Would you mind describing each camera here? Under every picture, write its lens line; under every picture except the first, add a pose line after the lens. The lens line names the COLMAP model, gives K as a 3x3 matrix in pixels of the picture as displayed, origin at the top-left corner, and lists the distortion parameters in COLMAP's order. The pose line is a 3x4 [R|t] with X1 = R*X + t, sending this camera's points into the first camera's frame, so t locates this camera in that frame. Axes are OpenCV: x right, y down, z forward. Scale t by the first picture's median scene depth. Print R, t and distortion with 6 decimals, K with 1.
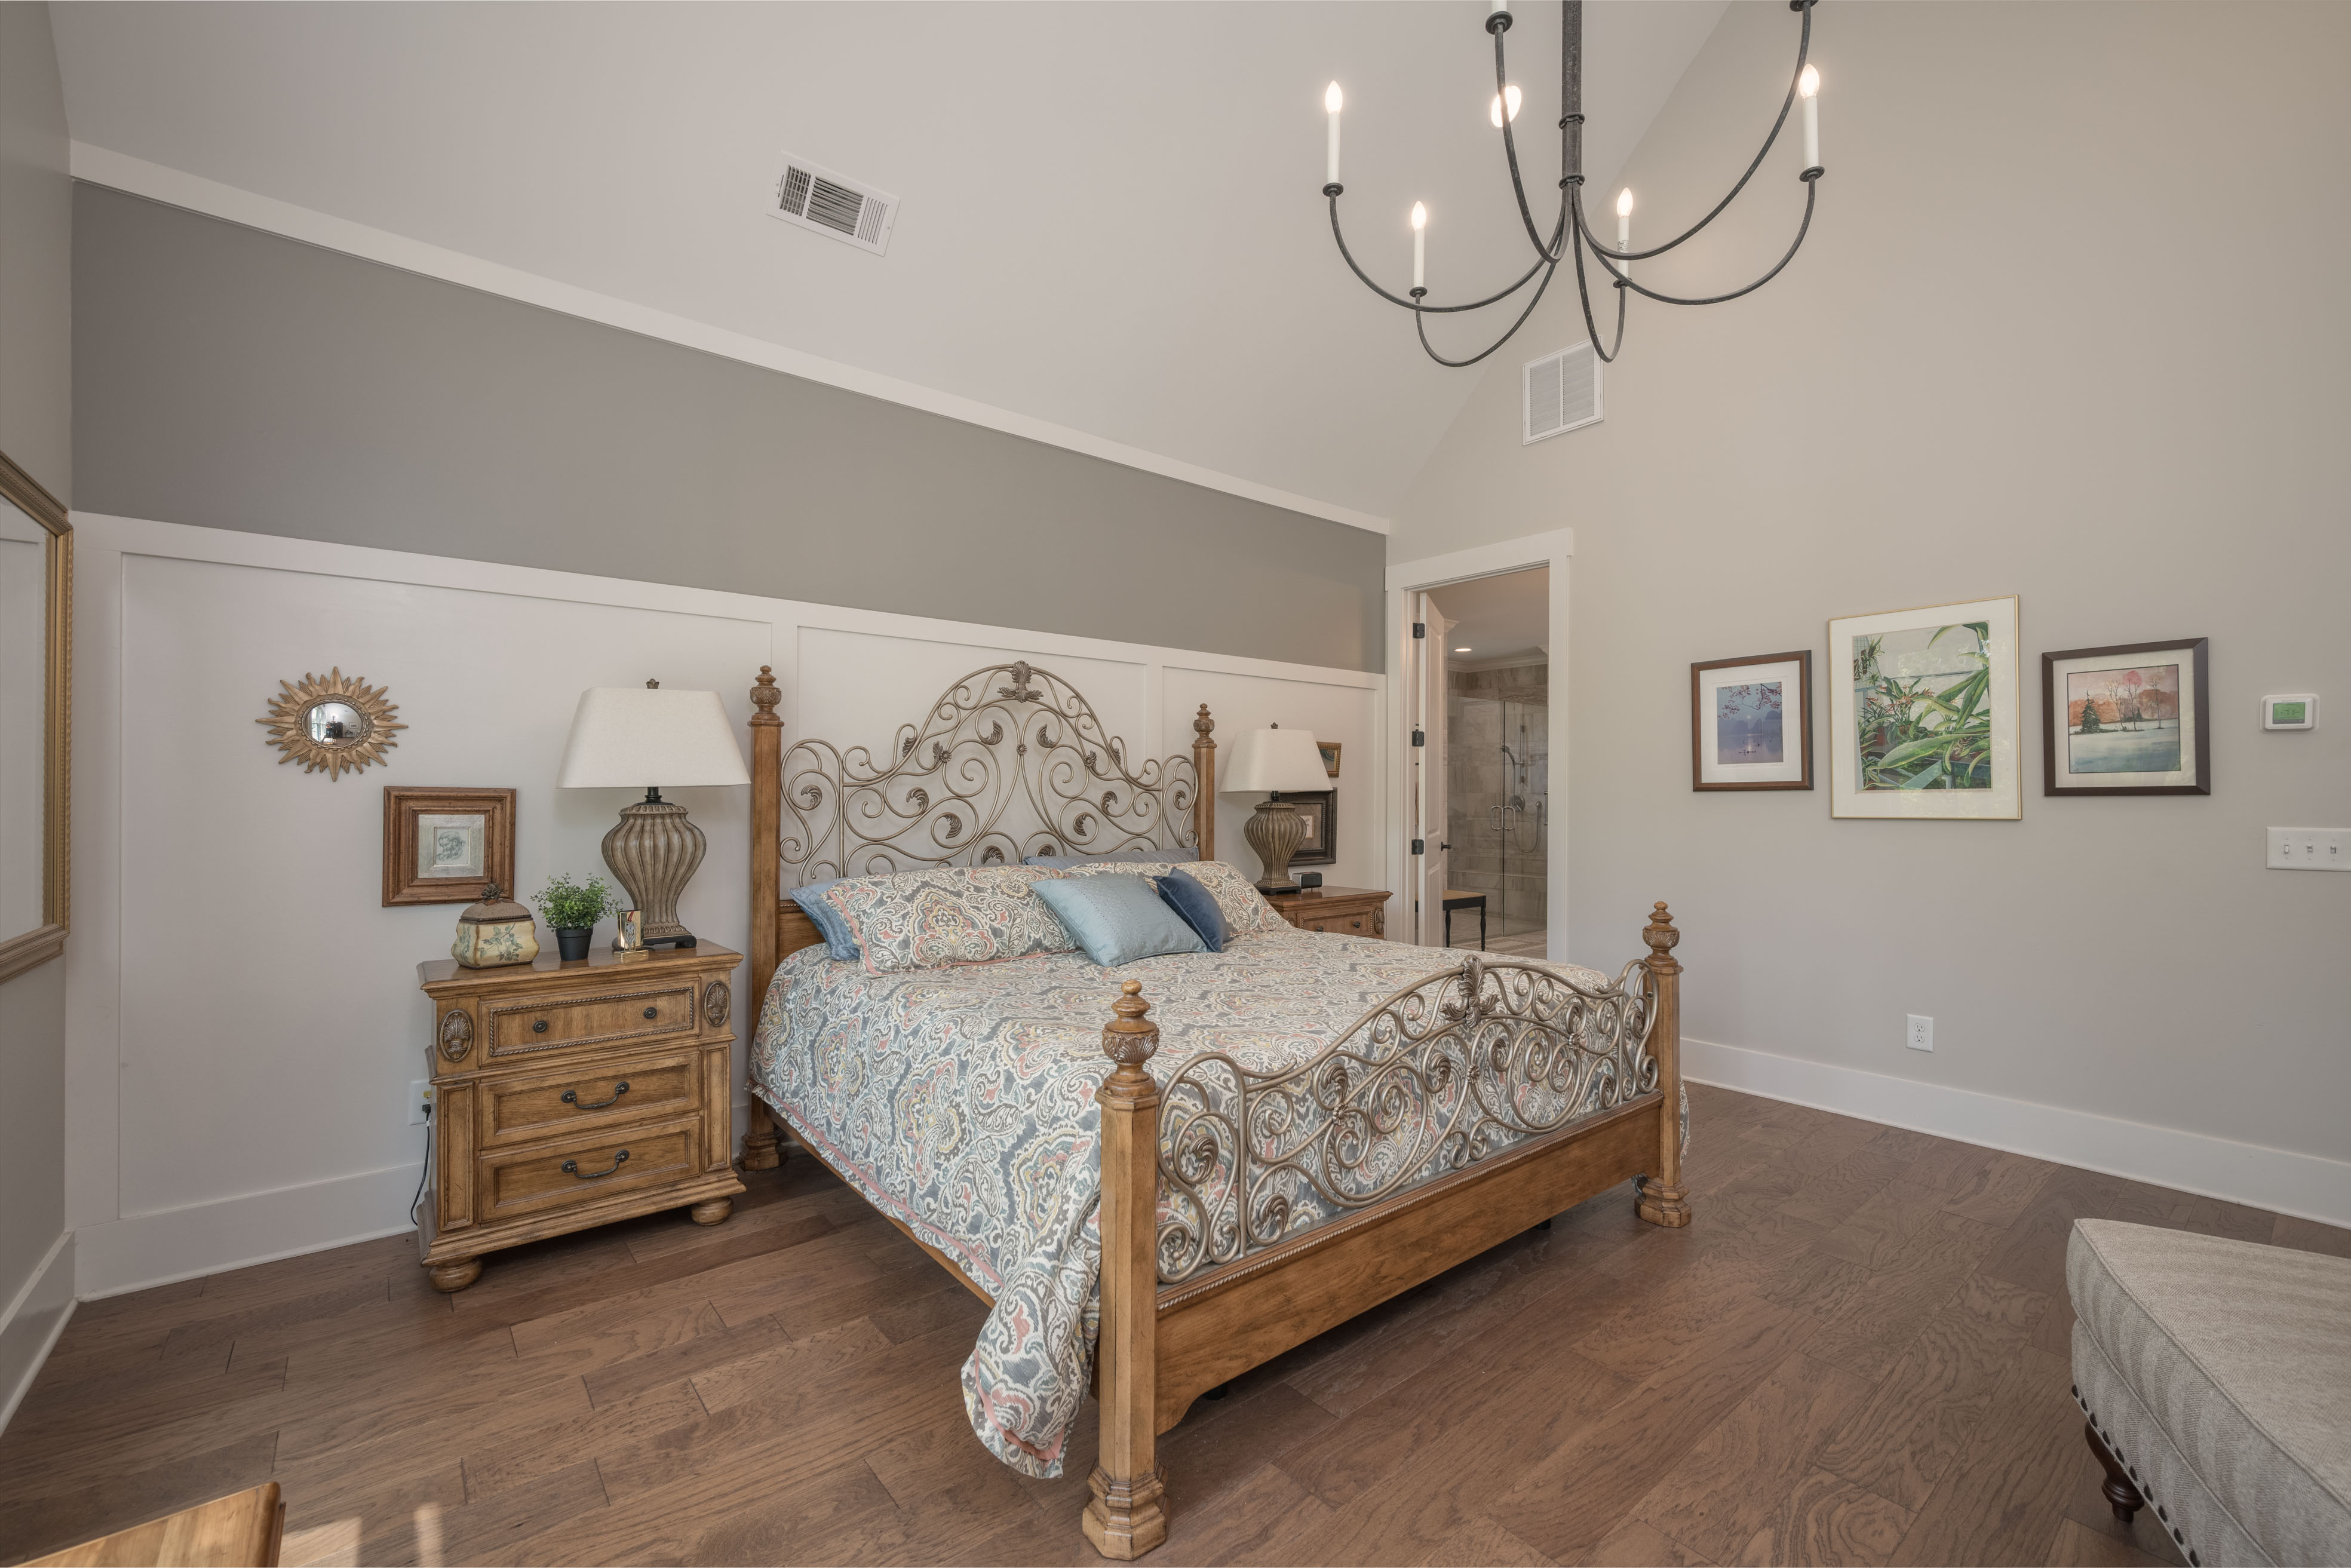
lens RADIAL K [[1048.9, 0, 1179.4], [0, 1048.9, 772.0], [0, 0, 1]] dist [0.018565, -0.000074]
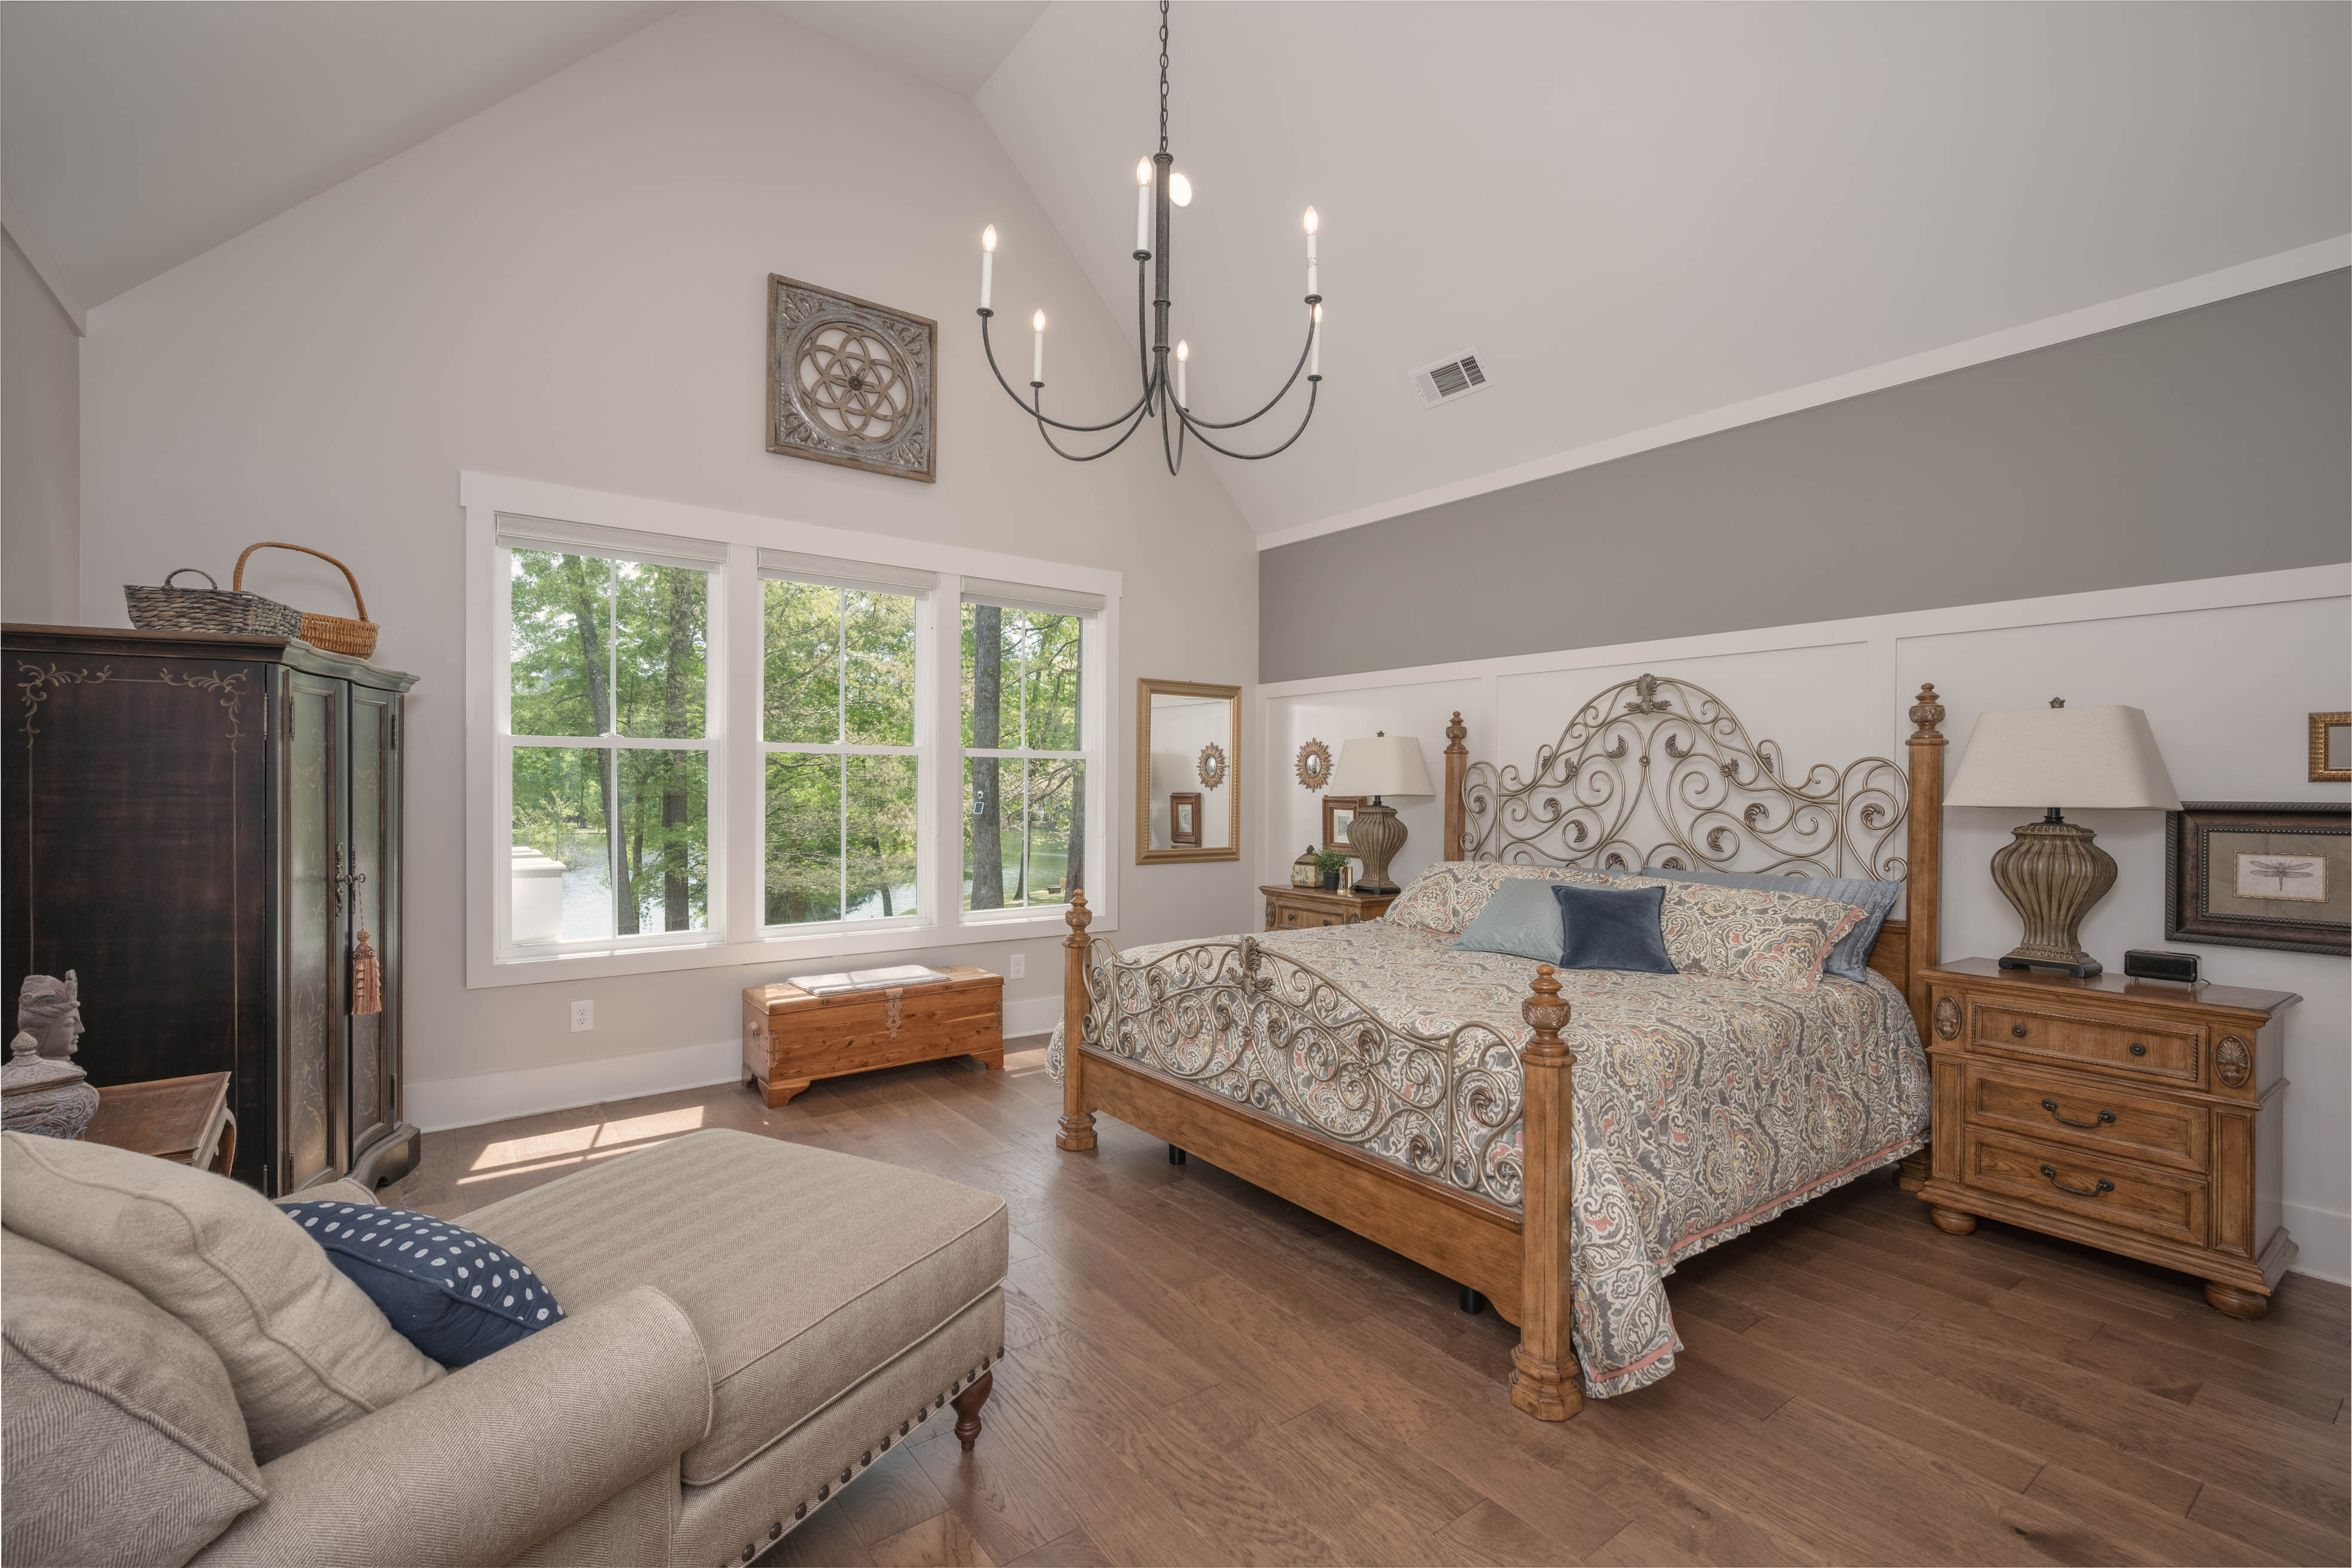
lens RADIAL K [[1041.0, 0, 1180.3], [0, 1041.0, 795.1], [0, 0, 1]] dist [-0.002757, -0.000150]
pose [[-0.062572, -0.004182, -0.998032, 0.901466], [0.001337, 0.999990, -0.004274, 0.015339], [0.998040, -0.001602, -0.062566, 0.626976]]
